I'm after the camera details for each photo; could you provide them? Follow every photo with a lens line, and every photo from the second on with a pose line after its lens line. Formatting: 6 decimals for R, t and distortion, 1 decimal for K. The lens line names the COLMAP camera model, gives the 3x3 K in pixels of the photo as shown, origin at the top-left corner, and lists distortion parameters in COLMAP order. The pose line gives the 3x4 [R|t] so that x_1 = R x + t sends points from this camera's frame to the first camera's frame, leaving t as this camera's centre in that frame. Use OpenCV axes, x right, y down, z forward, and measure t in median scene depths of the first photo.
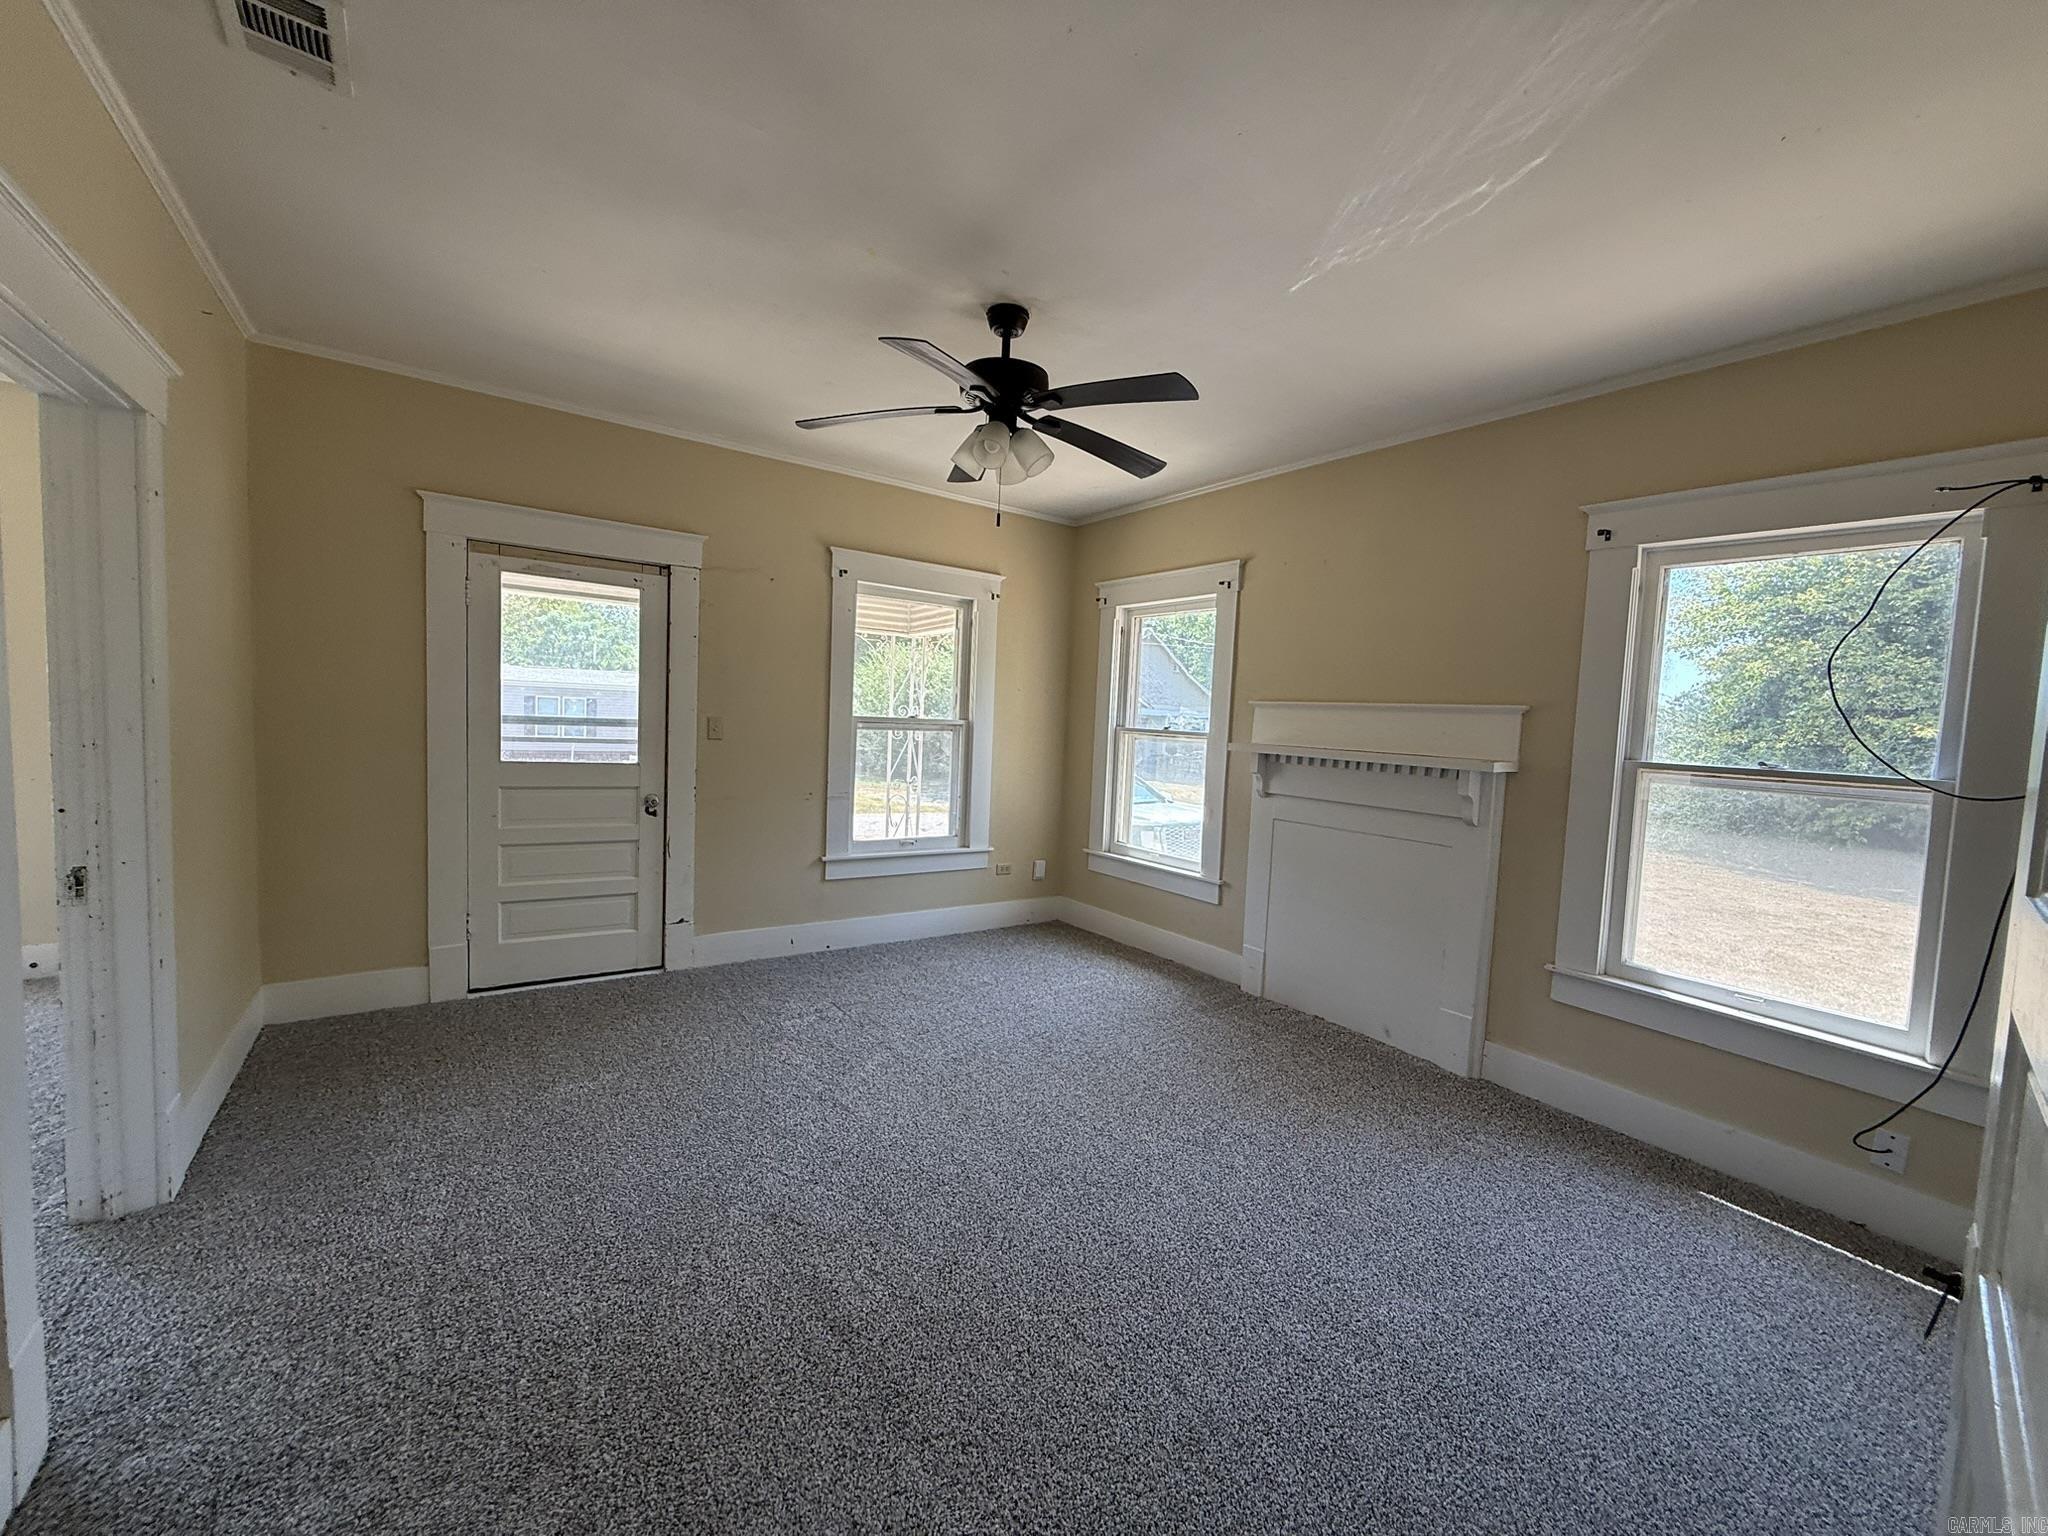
lens RADIAL K [[819.6, 0, 1015.8], [0, 819.6, 760.9], [0, 0, 1]] dist [0.002090, -0.000288]
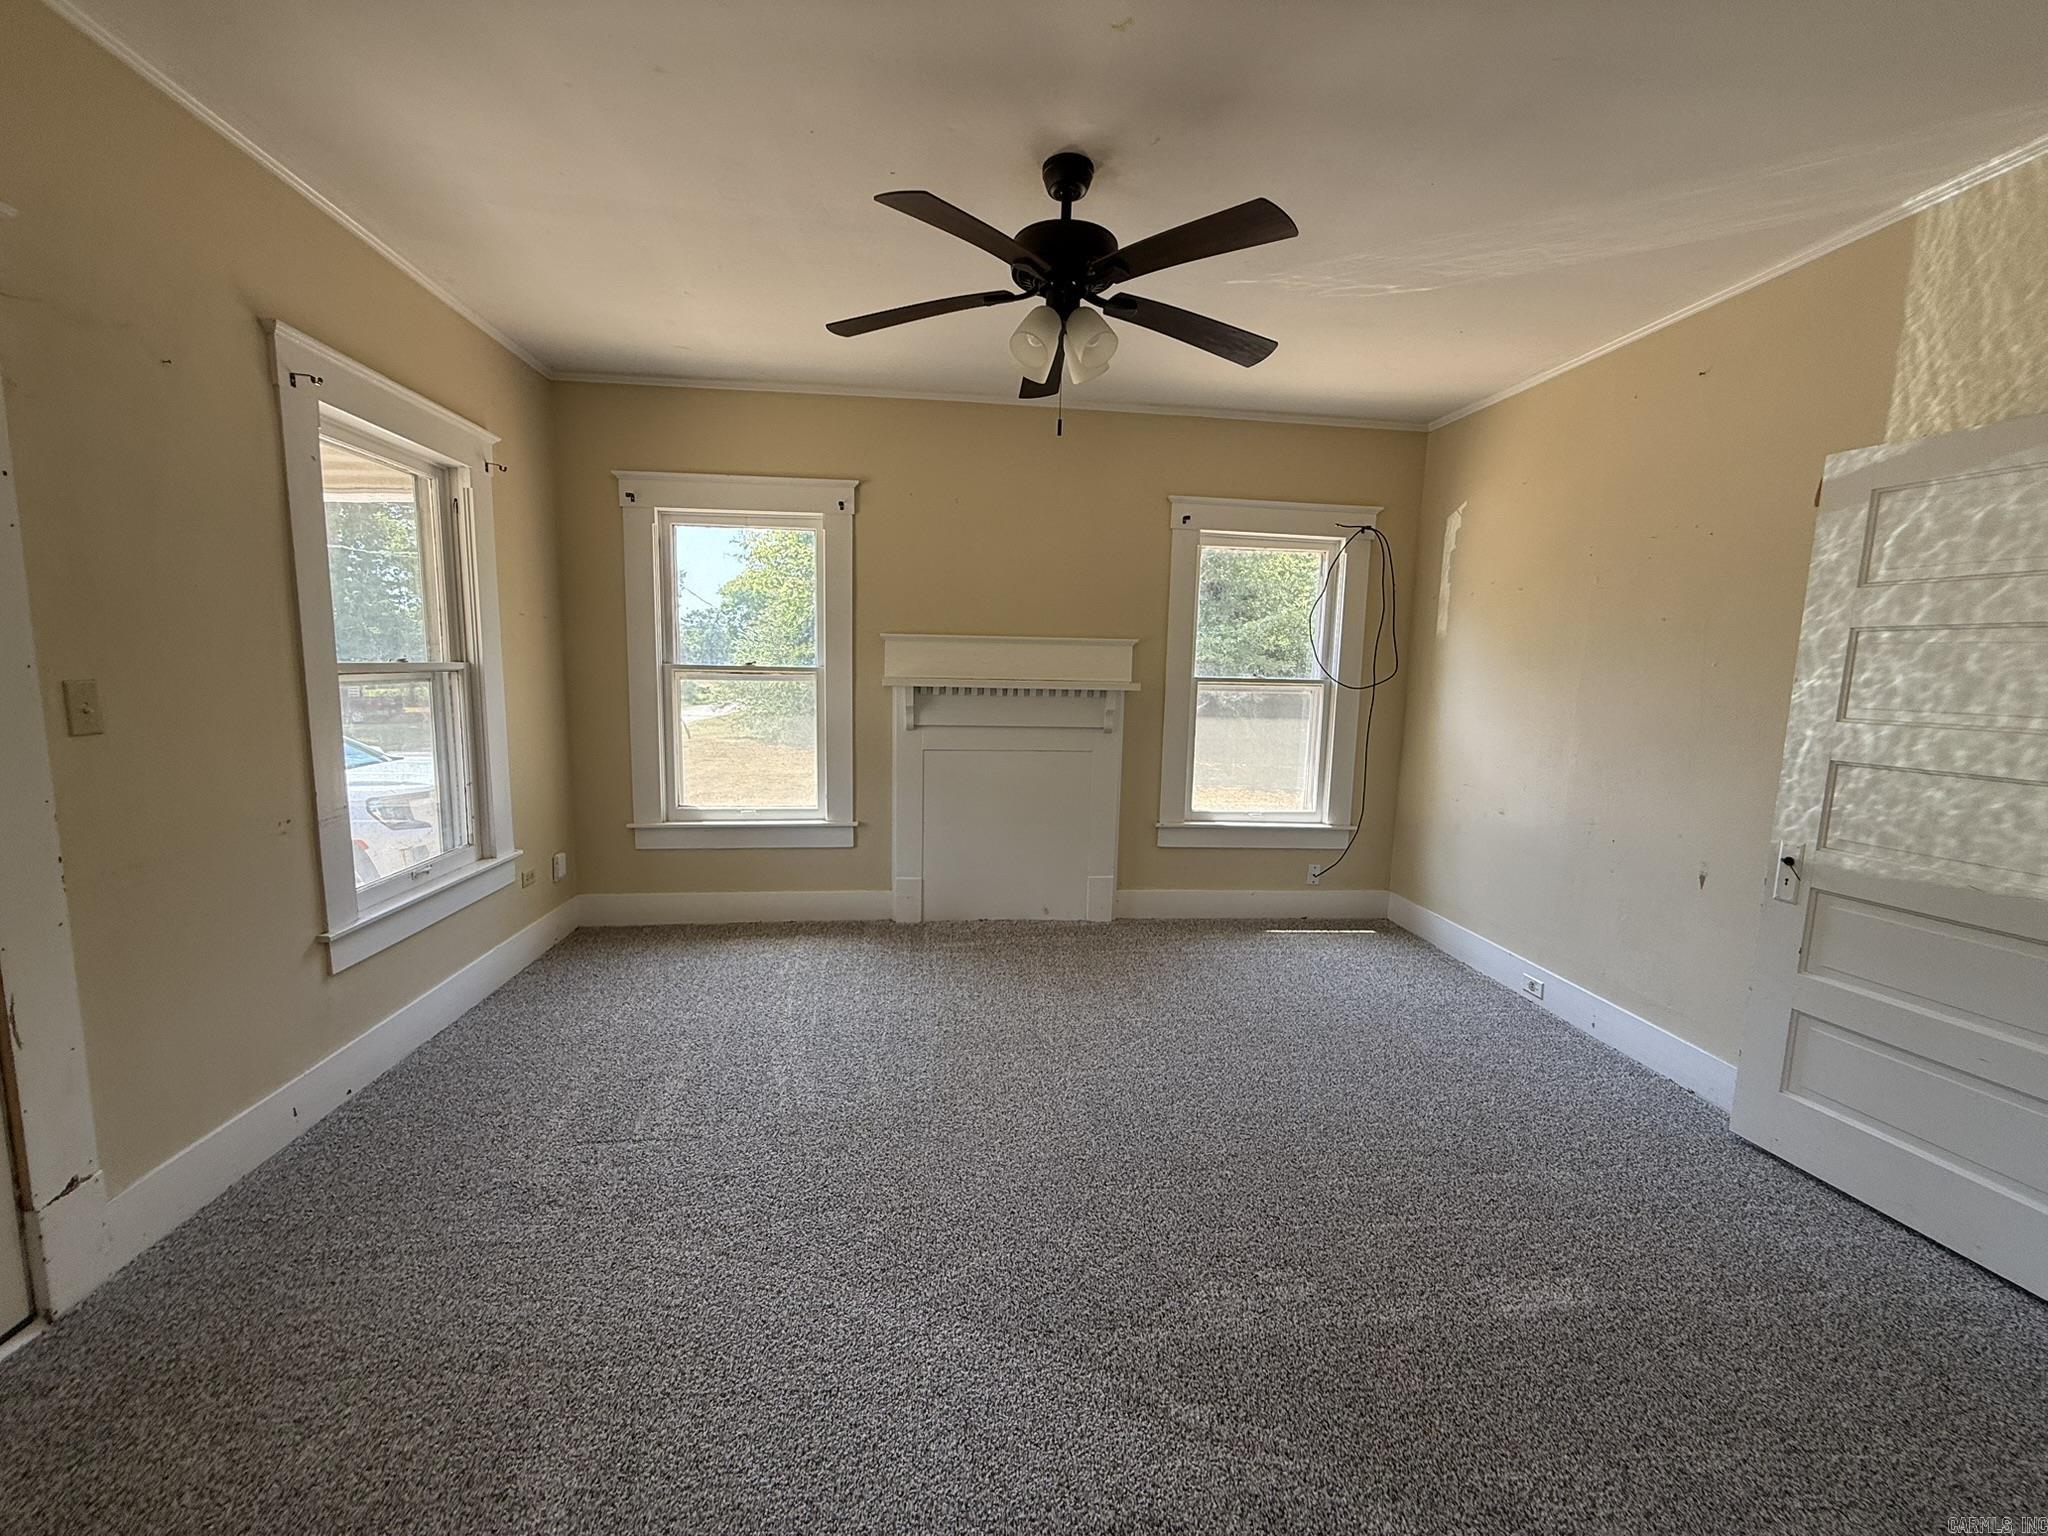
lens RADIAL K [[819.6, 0, 1020.5], [0, 819.6, 761.8], [0, 0, 1]] dist [0.002090, -0.000288]
pose [[0.484113, -0.142009, 0.863405, -0.462265], [0.050846, 0.989640, 0.134263, -0.041380], [-0.873527, -0.021098, 0.486318, 0.355982]]
